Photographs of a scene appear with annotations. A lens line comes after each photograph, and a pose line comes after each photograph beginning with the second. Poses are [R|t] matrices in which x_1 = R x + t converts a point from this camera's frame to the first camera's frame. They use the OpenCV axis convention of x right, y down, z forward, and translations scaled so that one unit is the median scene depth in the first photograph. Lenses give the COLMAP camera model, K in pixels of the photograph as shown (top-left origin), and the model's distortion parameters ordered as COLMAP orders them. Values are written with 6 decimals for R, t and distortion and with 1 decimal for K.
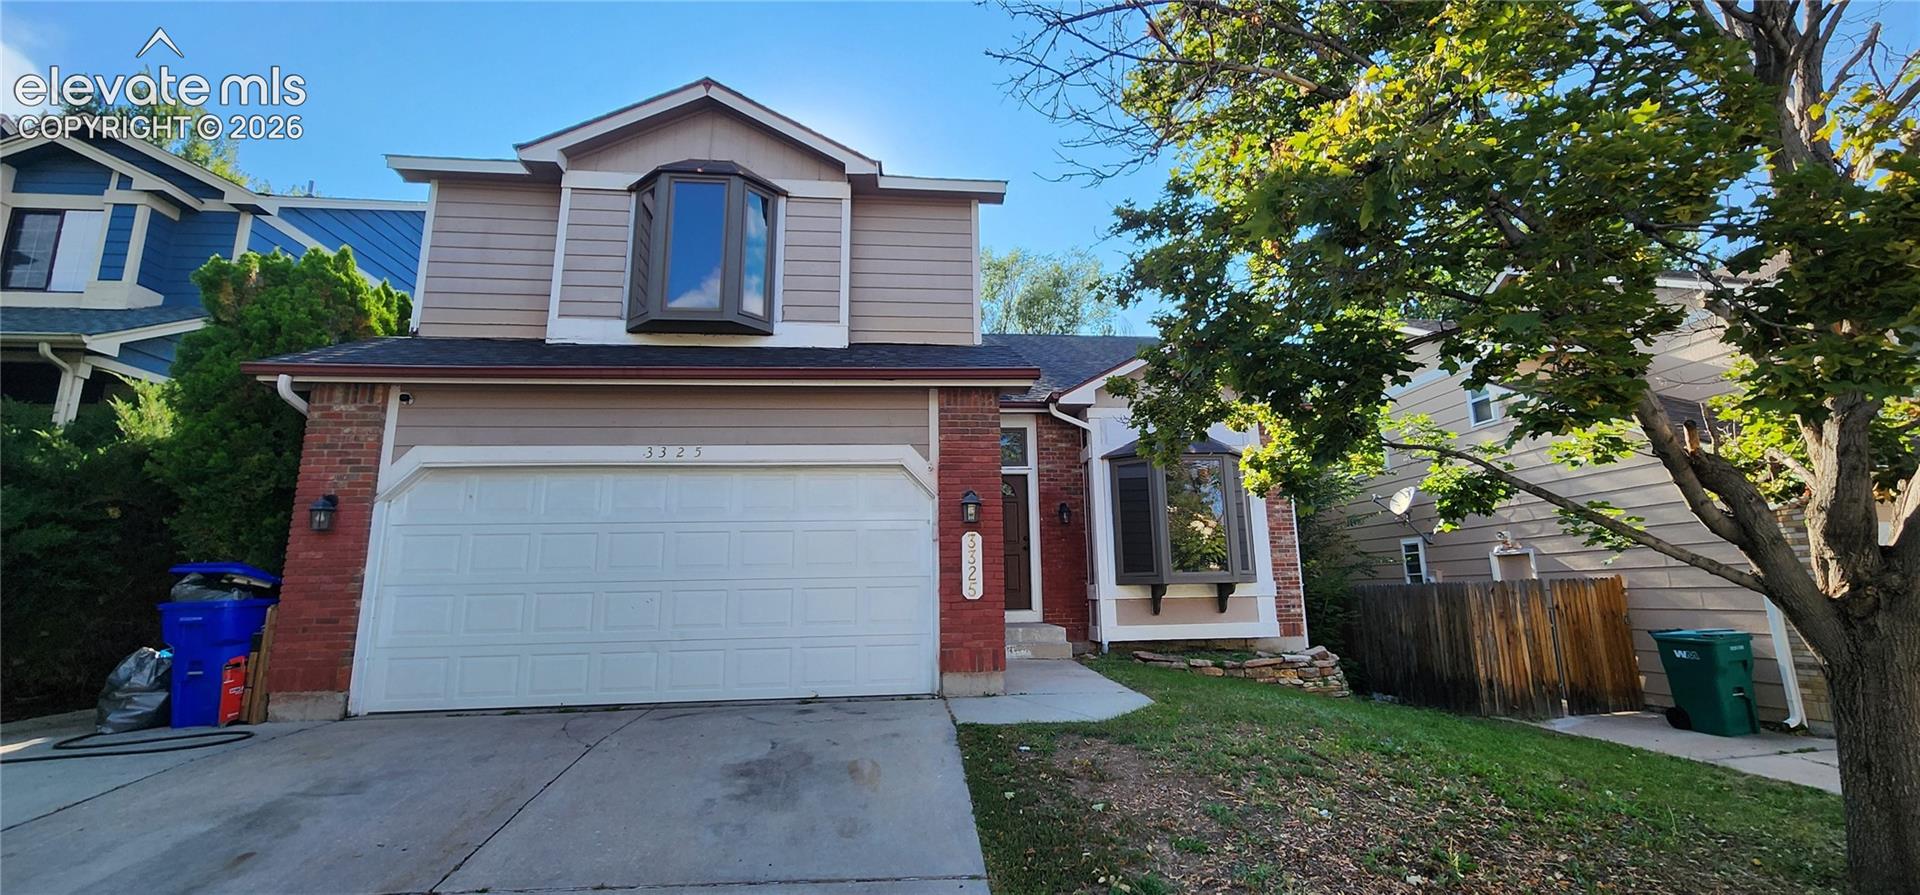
lens RADIAL K [[801.4, 0, 975.0], [0, 801.4, 429.6], [0, 0, 1]] dist [-0.002480, -0.000046]
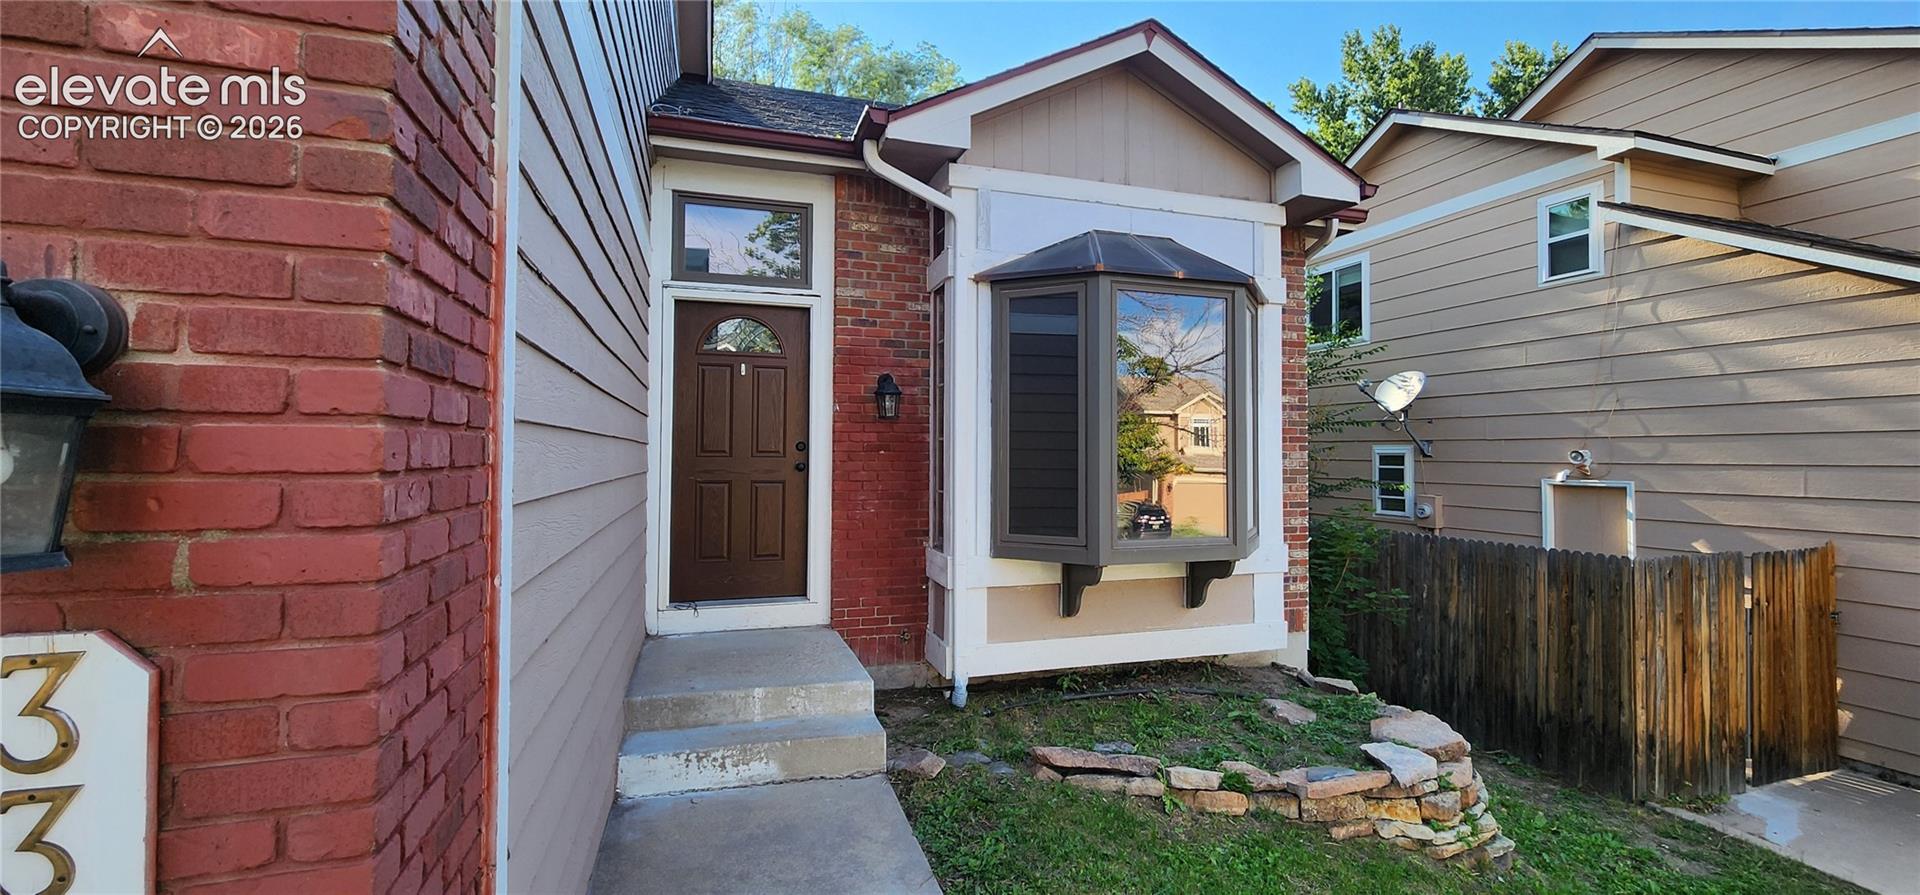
lens RADIAL K [[801.4, 0, 975.0], [0, 801.4, 429.6], [0, 0, 1]] dist [-0.002480, -0.000046]
pose [[0.976761, 0.031374, 0.212023, 0.065569], [-0.067328, 0.984067, 0.164555, 0.044850], [-0.203482, -0.175006, 0.963311, 0.557223]]
